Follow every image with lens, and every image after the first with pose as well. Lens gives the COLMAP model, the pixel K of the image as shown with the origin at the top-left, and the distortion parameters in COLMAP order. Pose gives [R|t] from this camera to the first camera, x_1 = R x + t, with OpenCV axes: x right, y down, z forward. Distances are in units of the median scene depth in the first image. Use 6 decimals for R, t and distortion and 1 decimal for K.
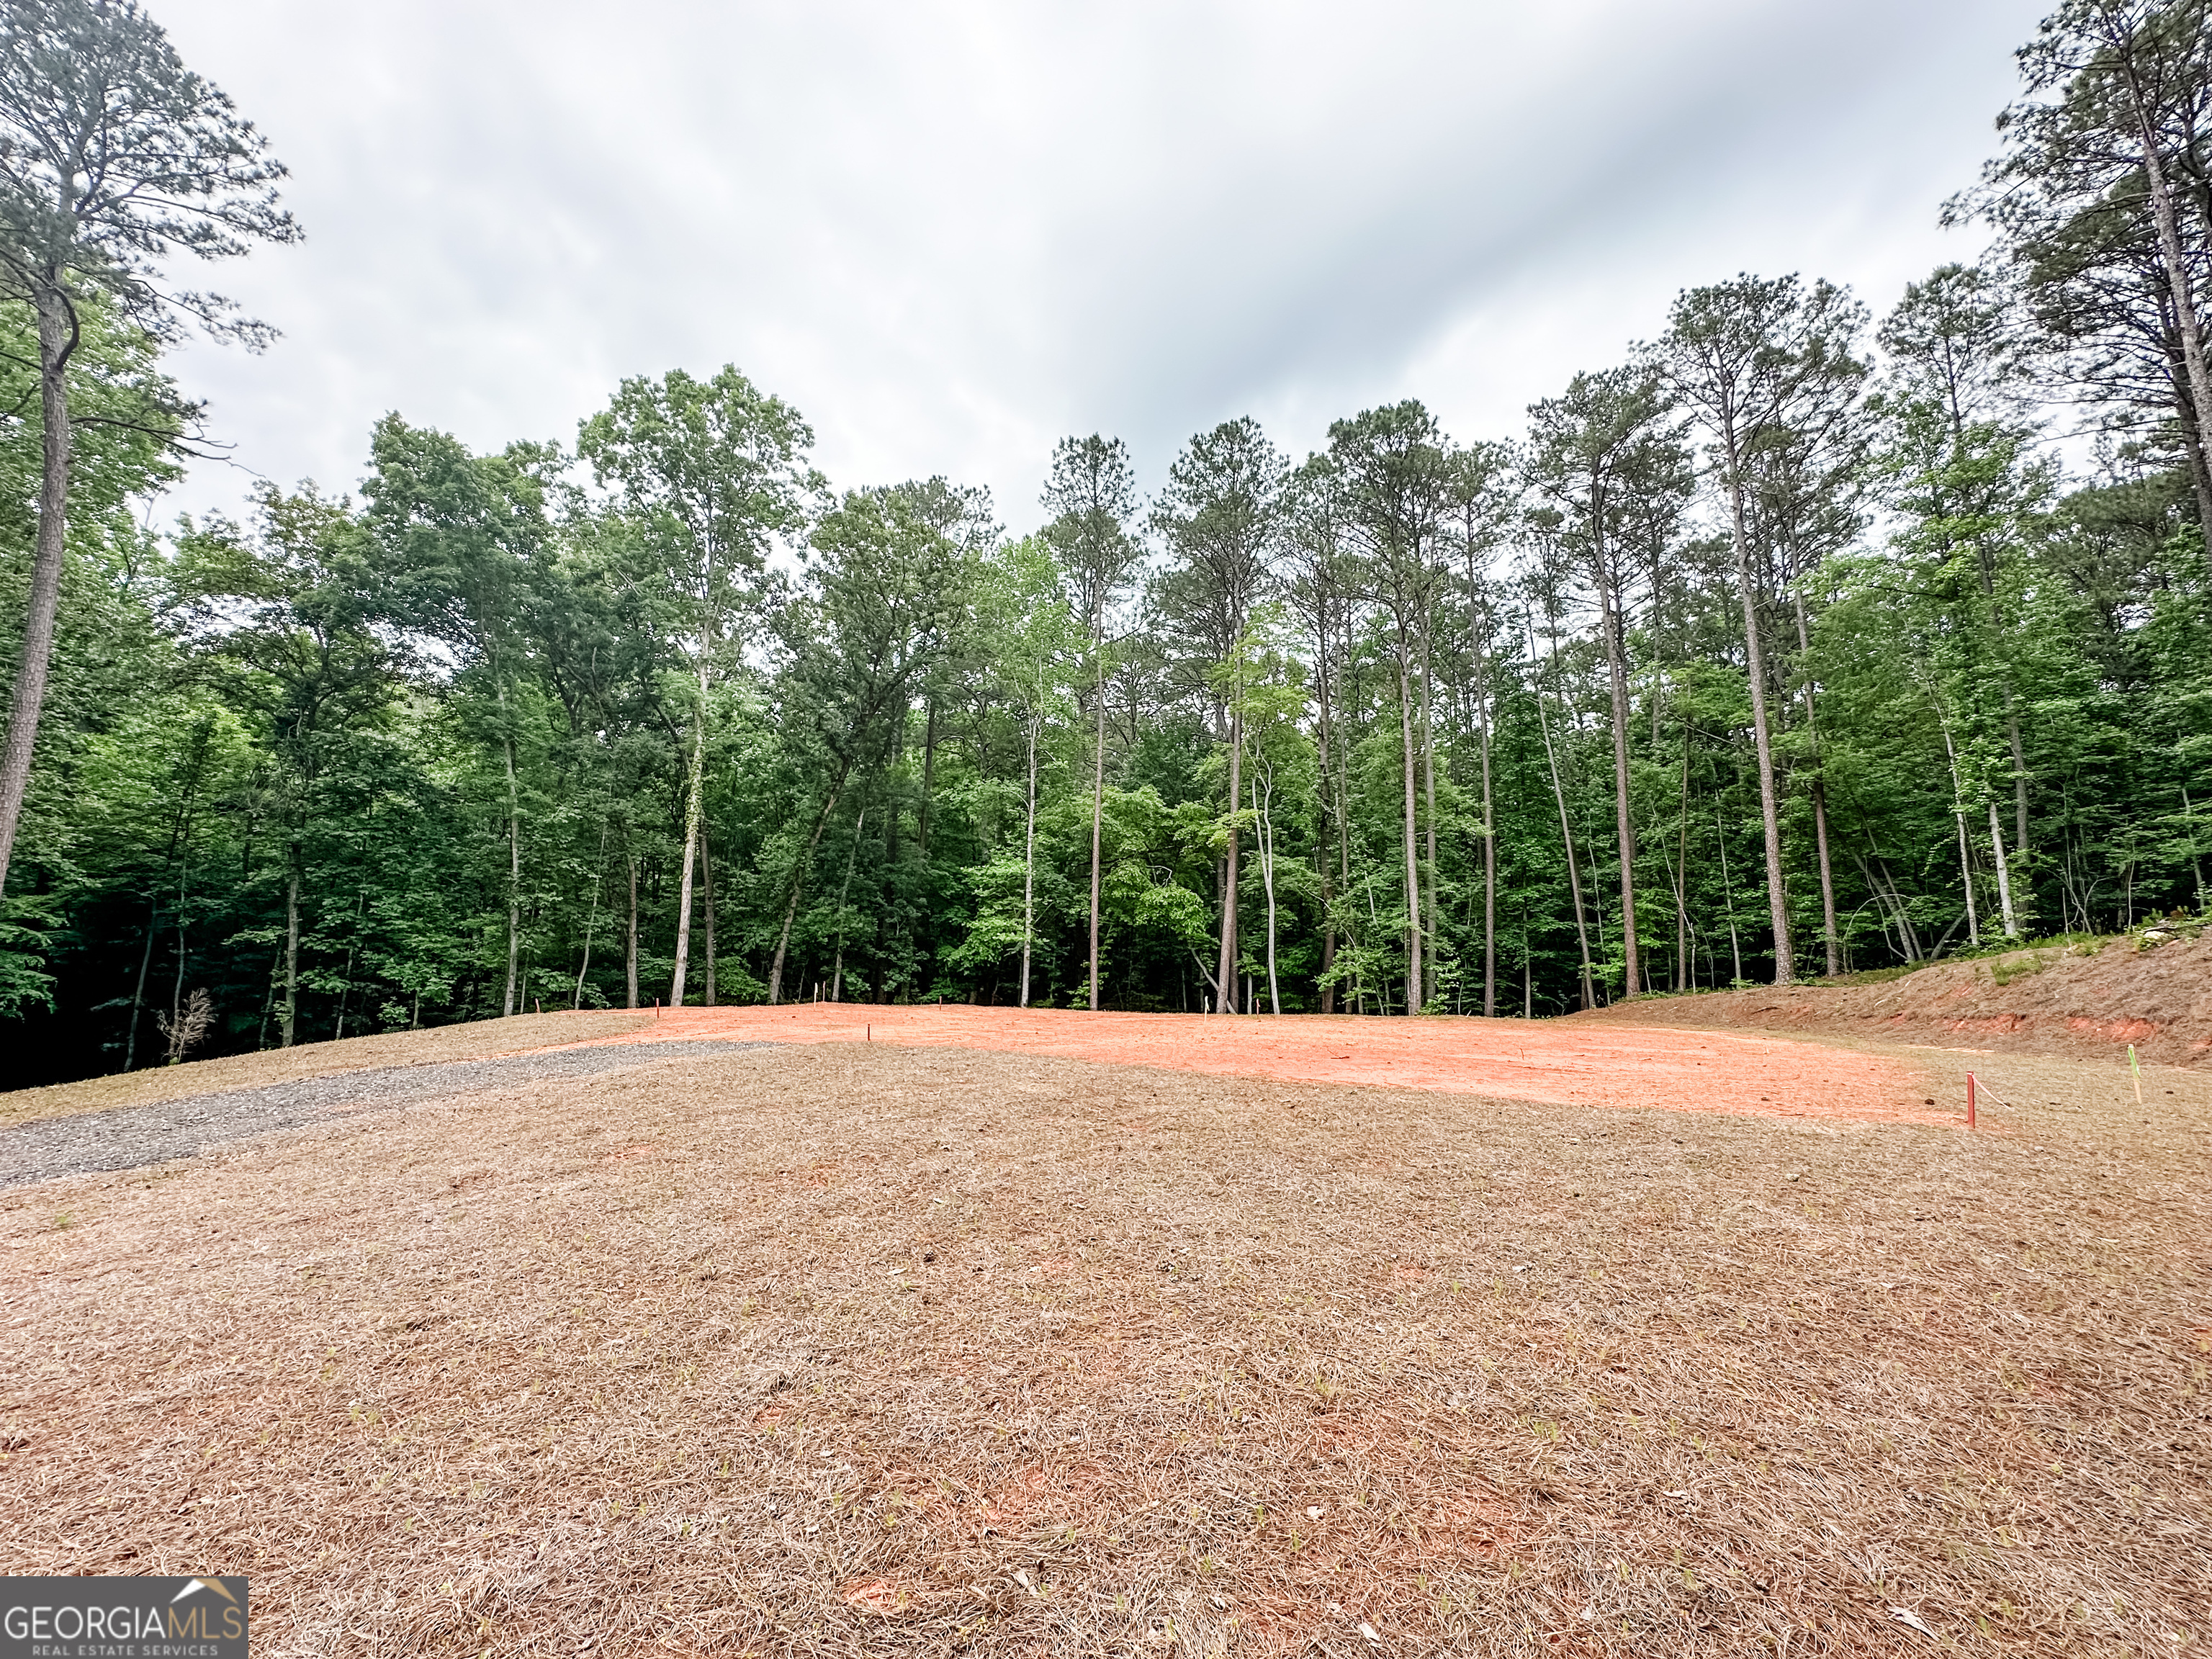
lens RADIAL K [[892.4, 0, 1106.0], [0, 892.4, 829.5], [0, 0, 1]] dist [-0.000533, 0.000076]
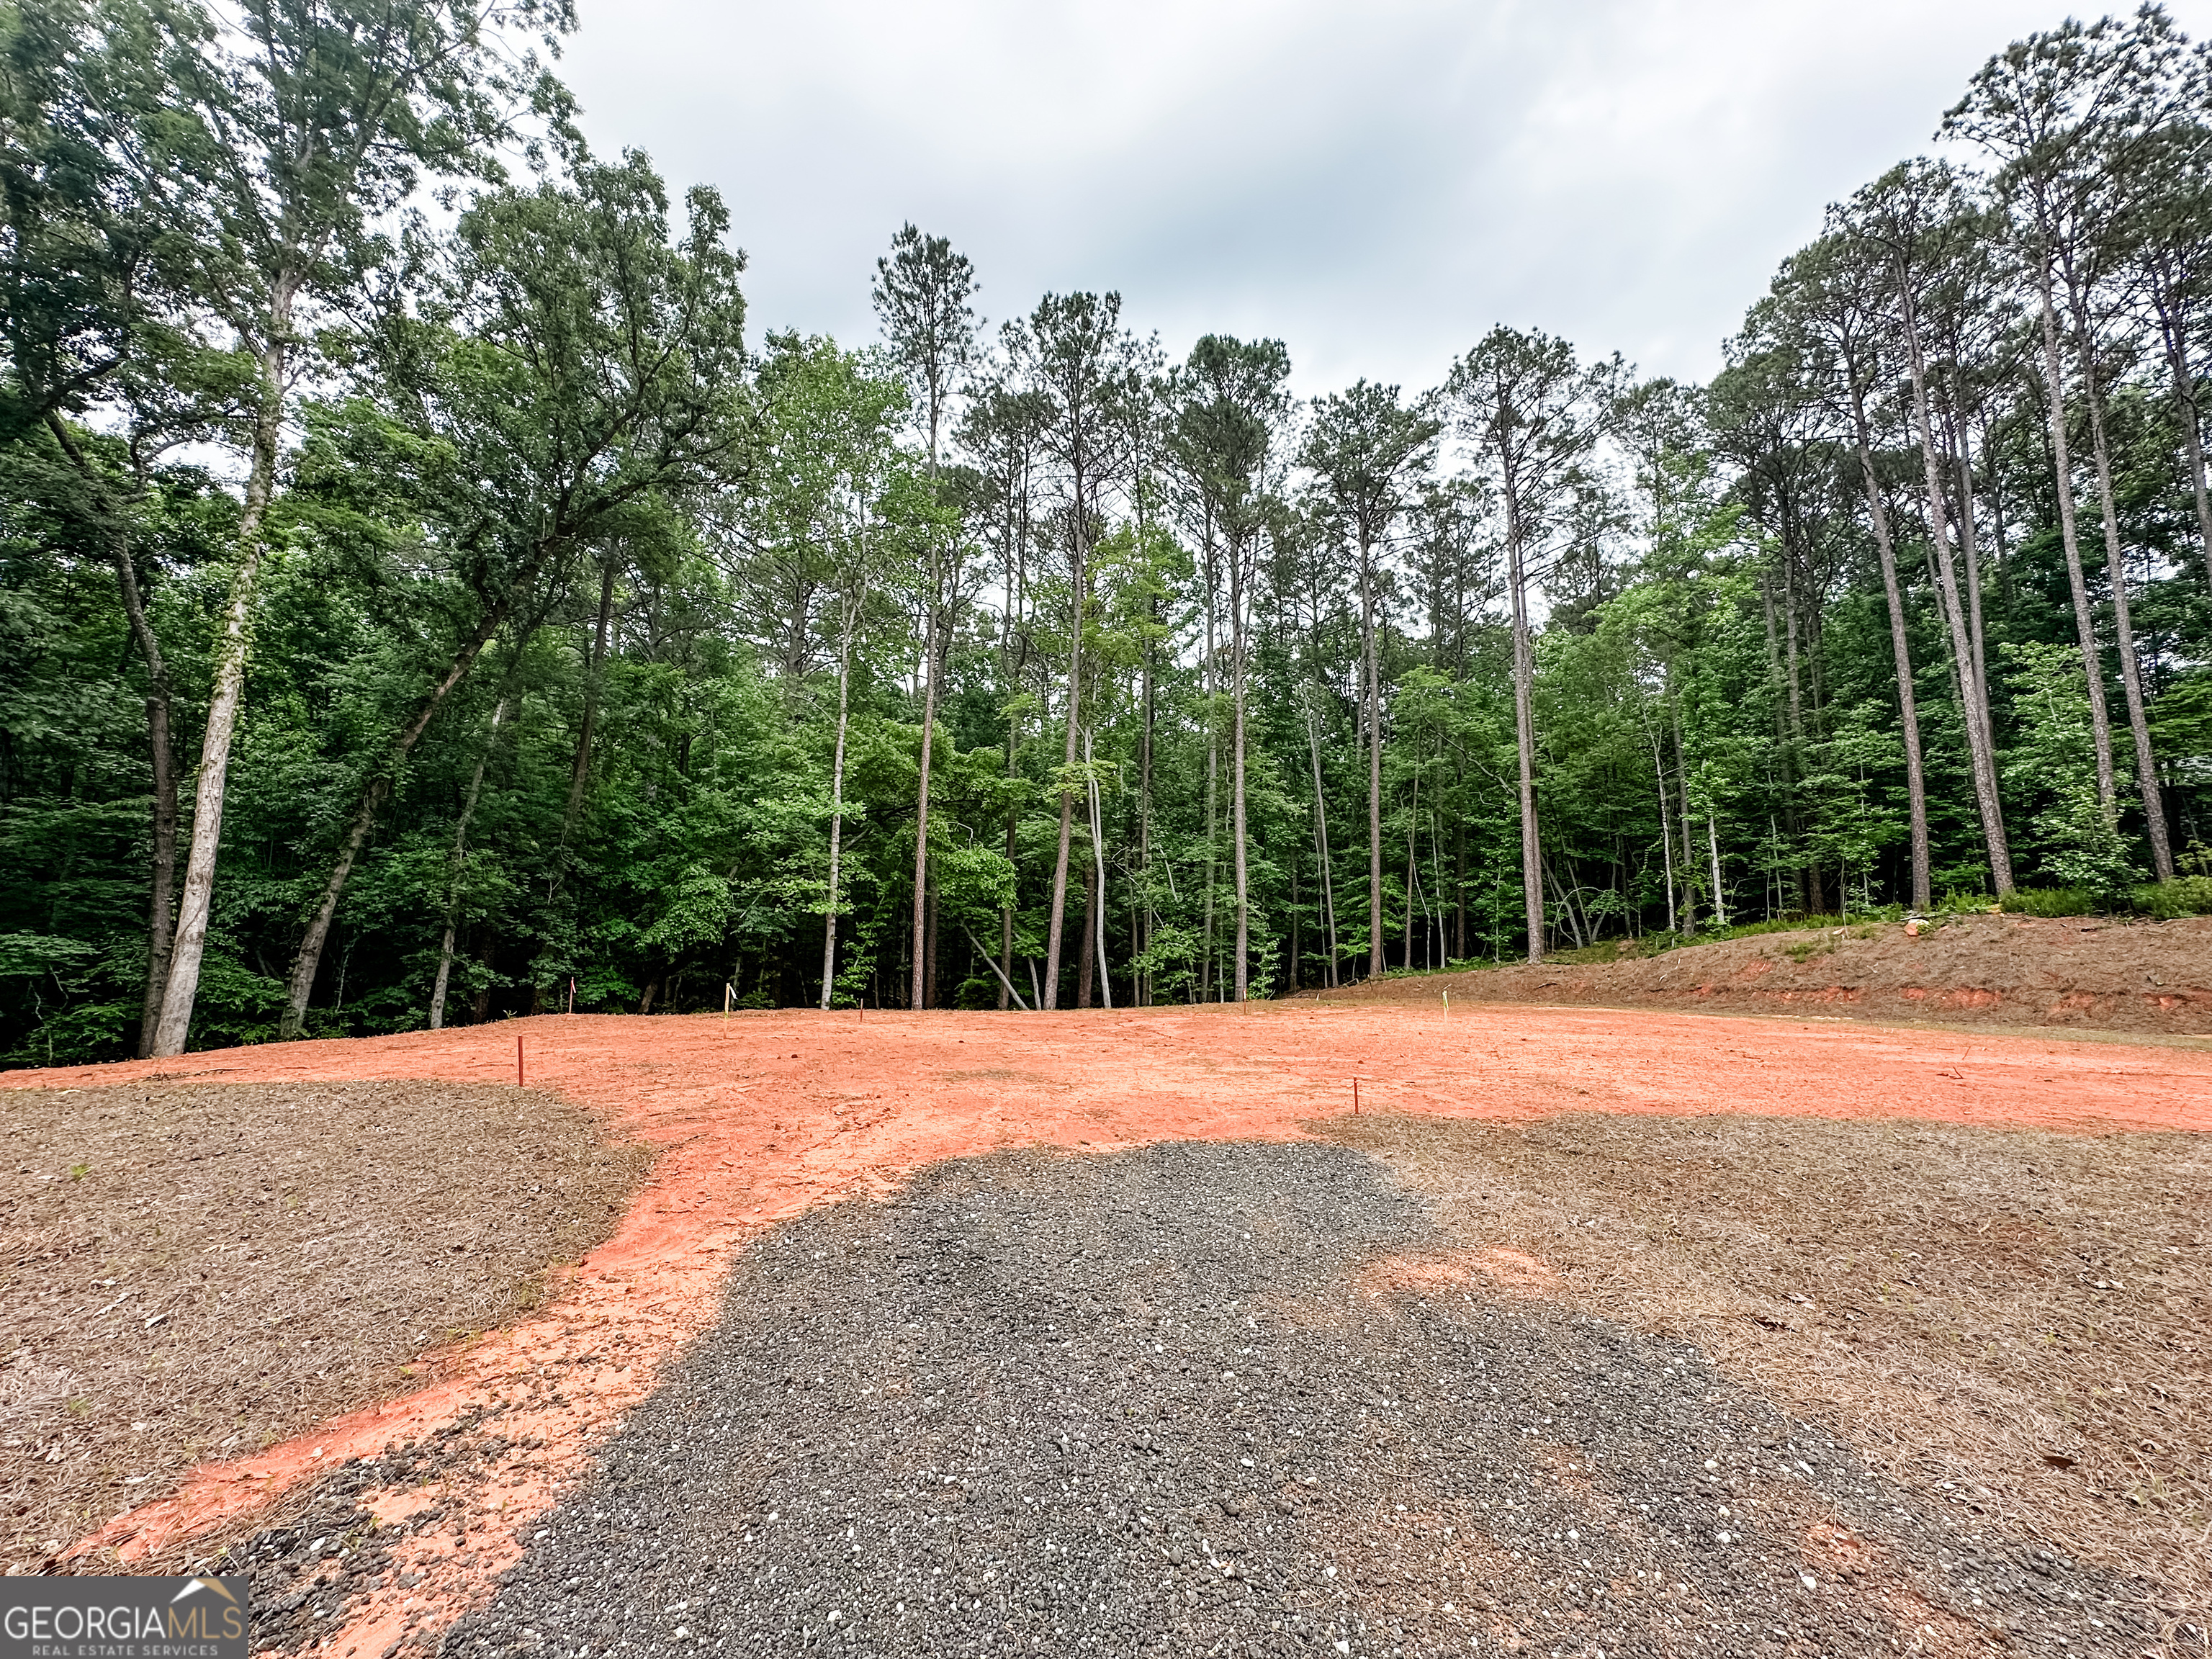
lens RADIAL K [[885.9, 0, 1106.0], [0, 885.9, 829.5], [0, 0, 1]] dist [0.002248, 0.000609]
pose [[0.849820, 0.067330, 0.522756, -0.255997], [-0.077937, 0.996957, -0.001708, 0.041644], [-0.521280, -0.039291, 0.852481, 0.280245]]
